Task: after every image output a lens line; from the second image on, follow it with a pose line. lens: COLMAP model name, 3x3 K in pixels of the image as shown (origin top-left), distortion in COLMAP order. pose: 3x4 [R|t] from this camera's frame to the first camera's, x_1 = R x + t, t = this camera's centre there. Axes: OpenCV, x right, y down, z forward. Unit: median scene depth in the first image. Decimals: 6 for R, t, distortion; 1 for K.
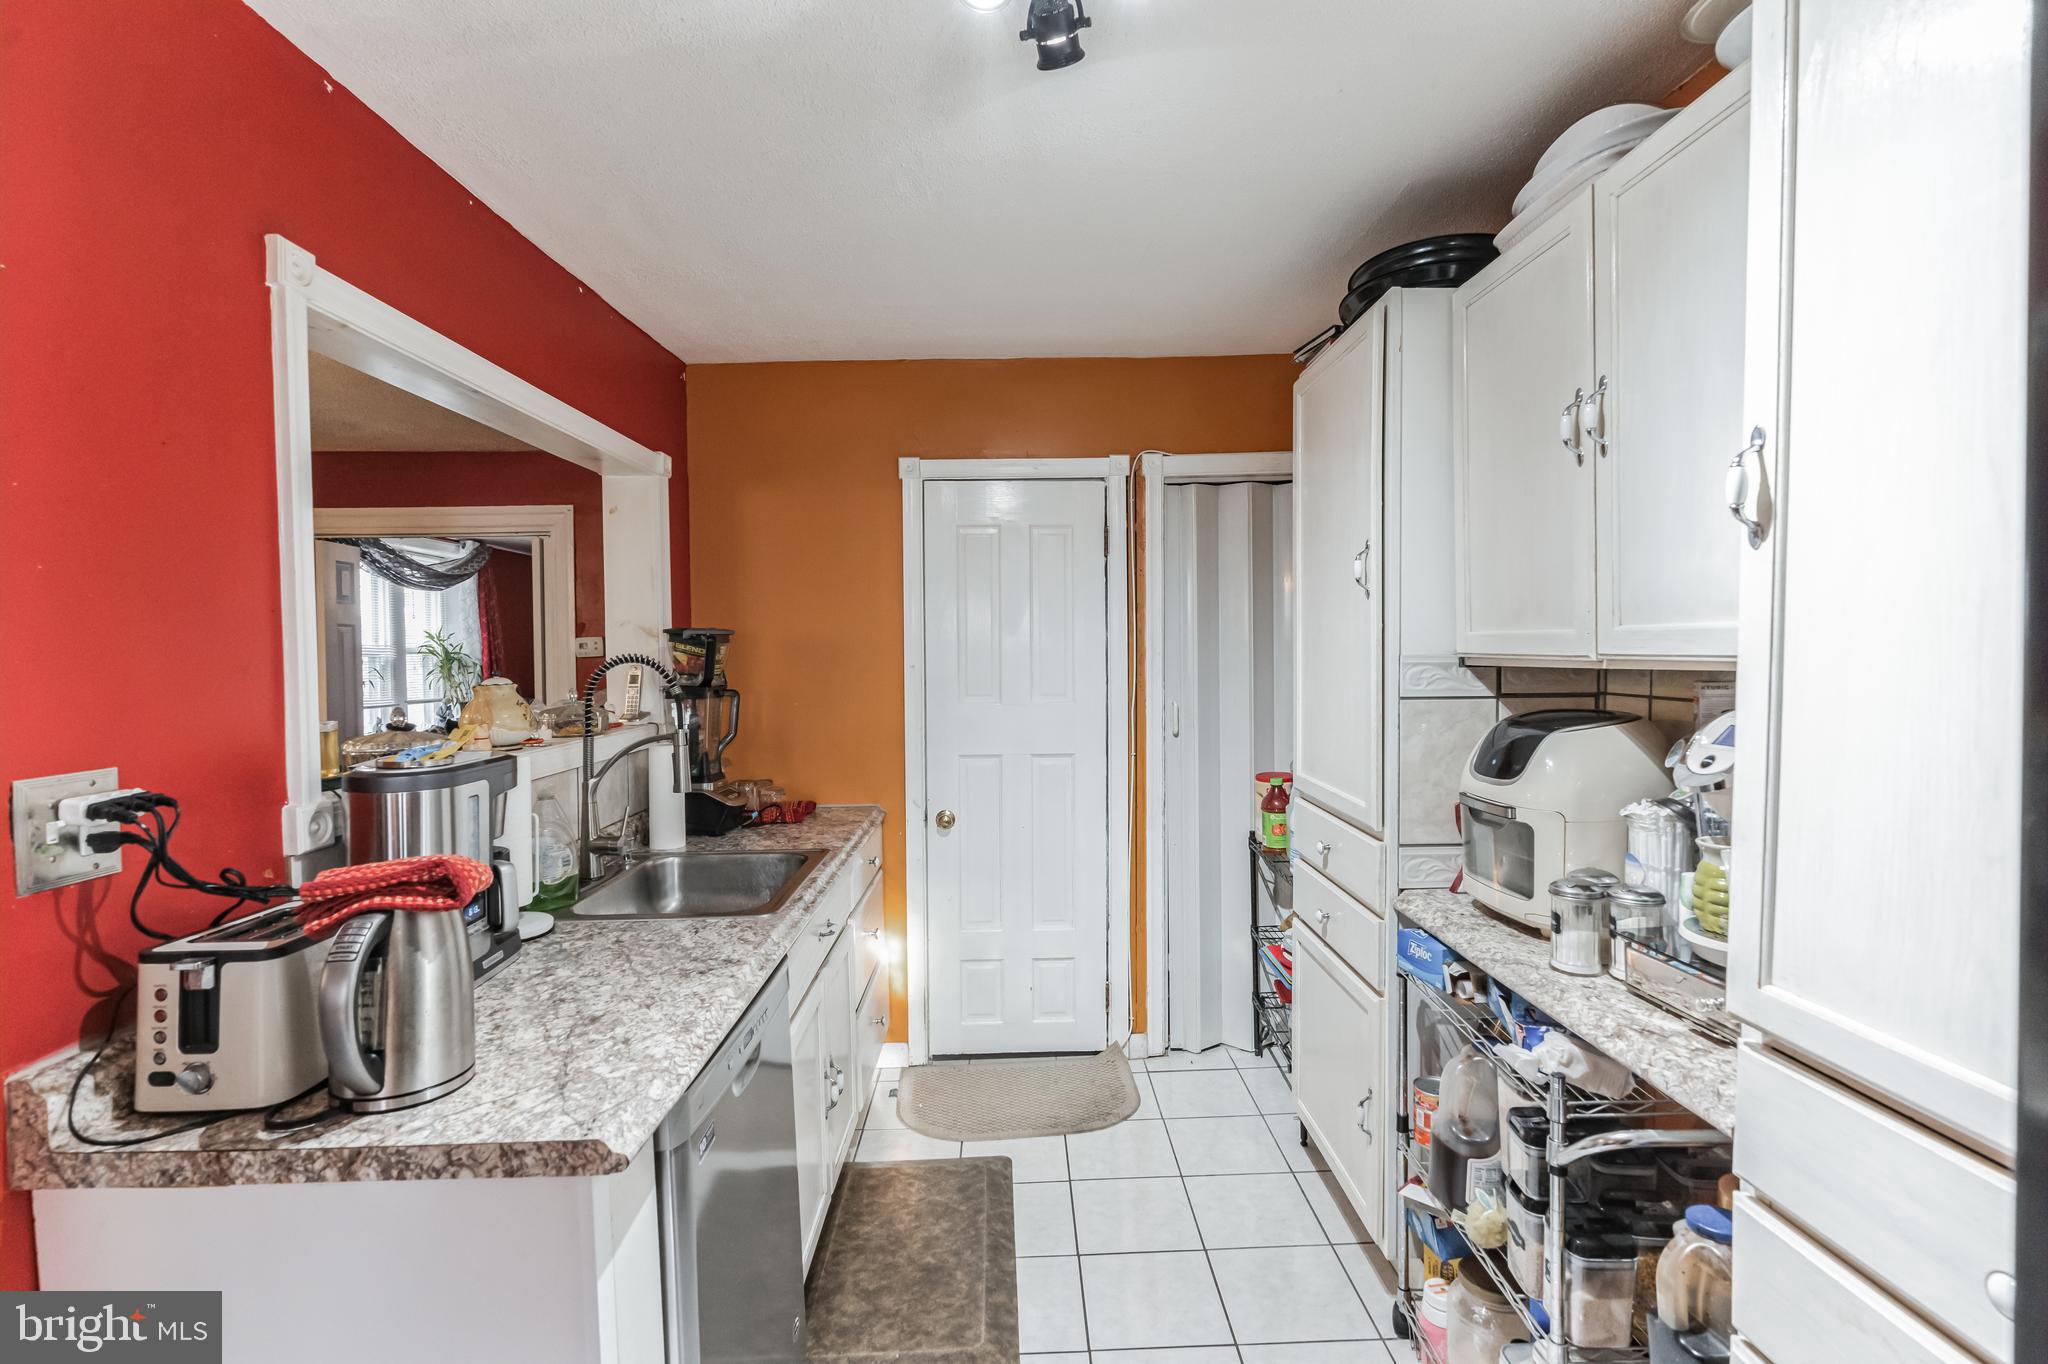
lens RADIAL K [[927.4, 0, 1023.5], [0, 927.4, 672.9], [0, 0, 1]] dist [-0.003496, 0.000099]
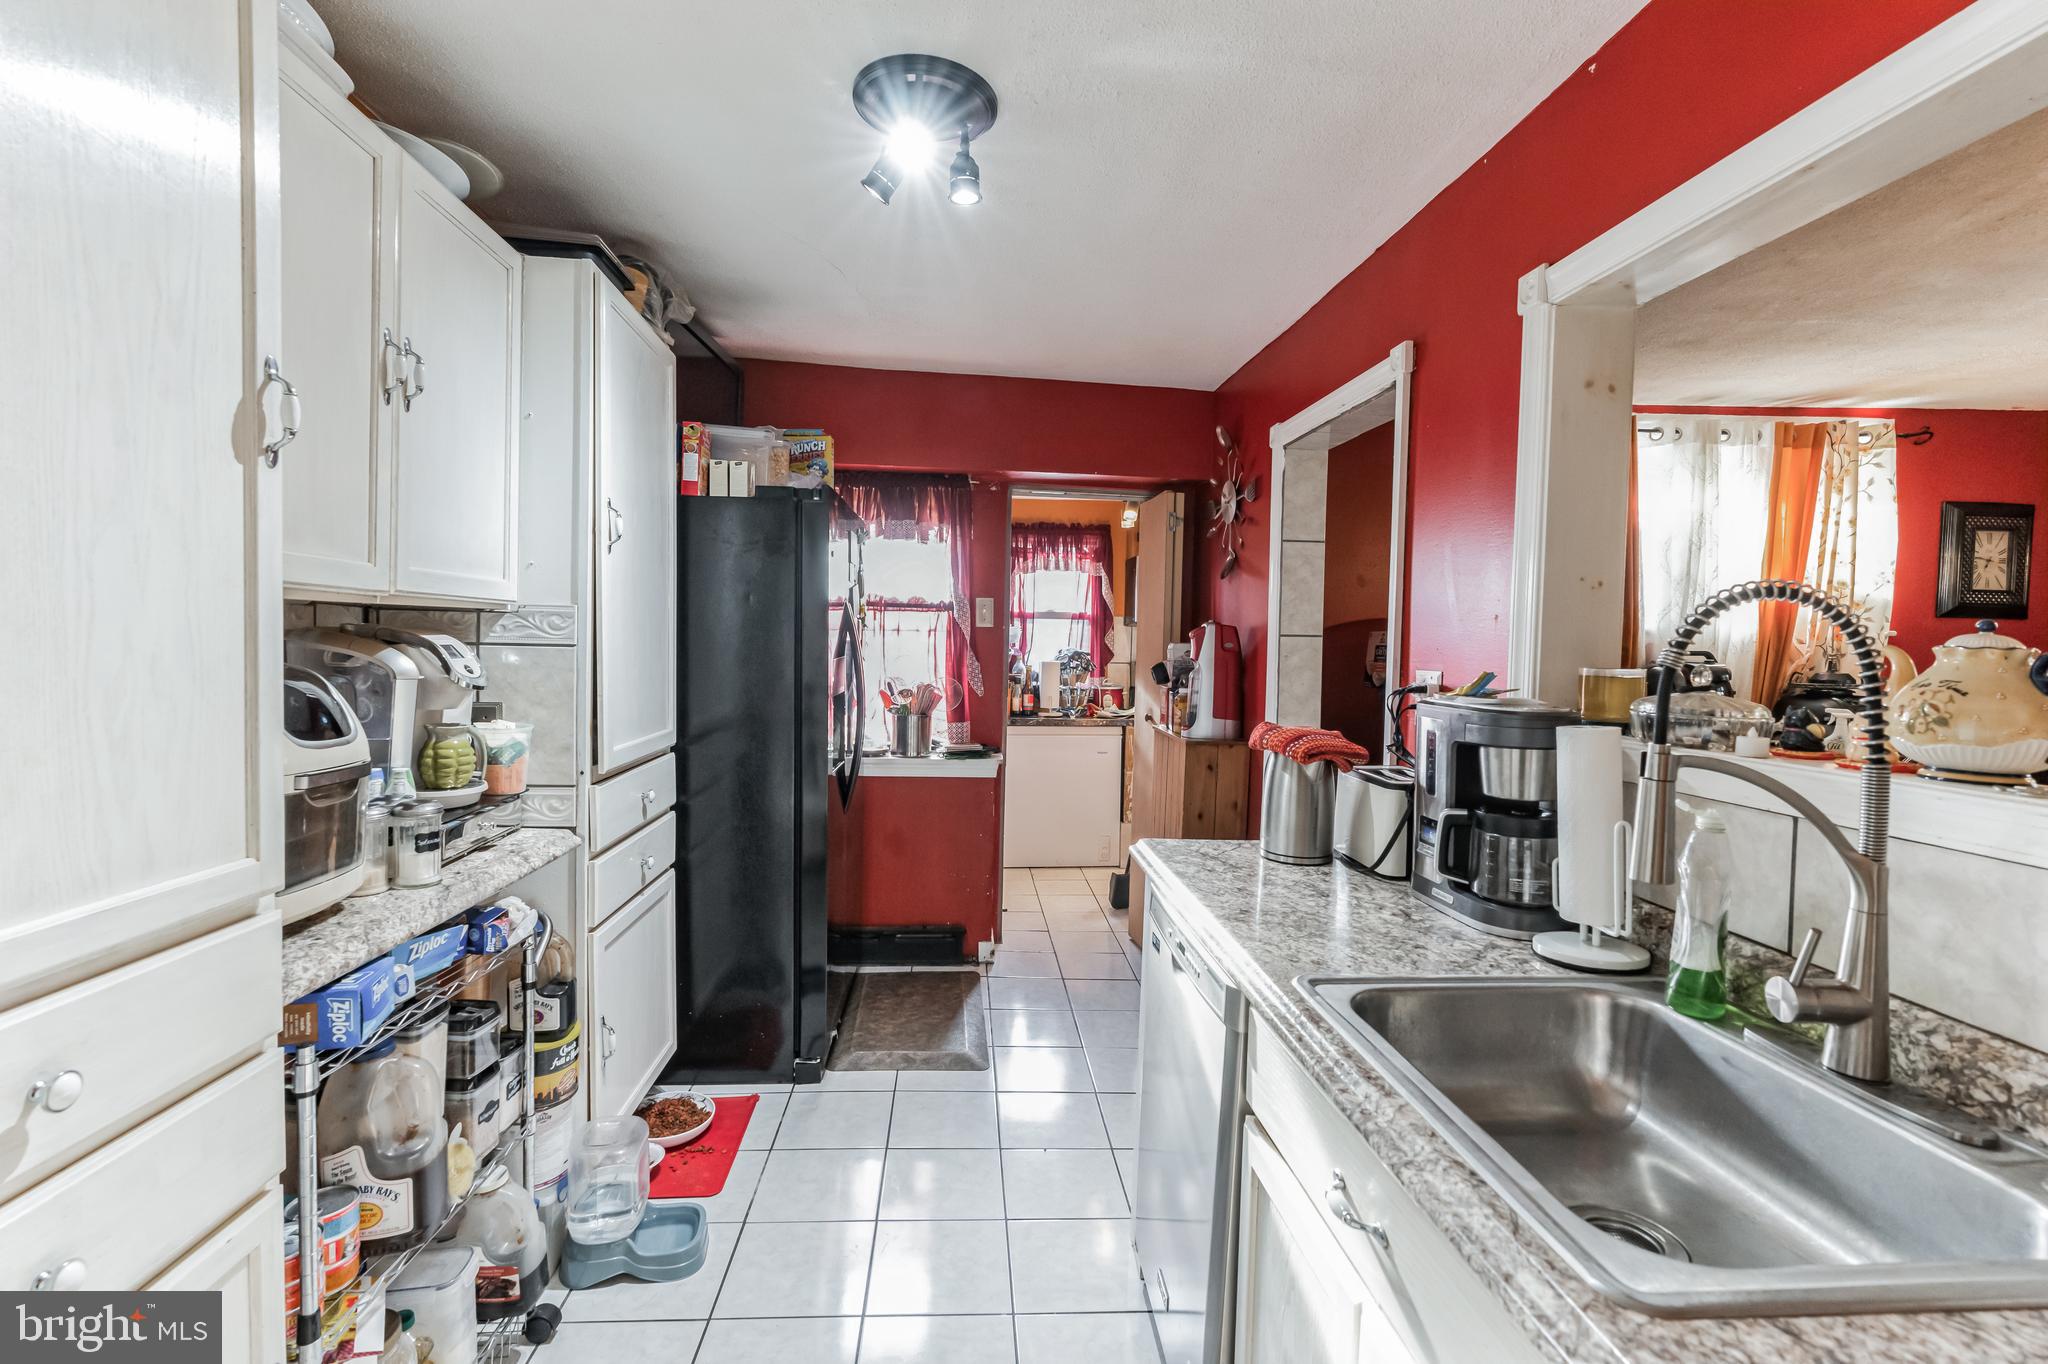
lens RADIAL K [[927.4, 0, 1023.5], [0, 927.4, 672.9], [0, 0, 1]] dist [-0.003496, 0.000099]
pose [[-0.998714, -0.008017, -0.050064, -0.045011], [-0.011100, 0.998038, 0.061619, 0.001119], [0.049471, 0.062096, -0.996843, 1.824880]]
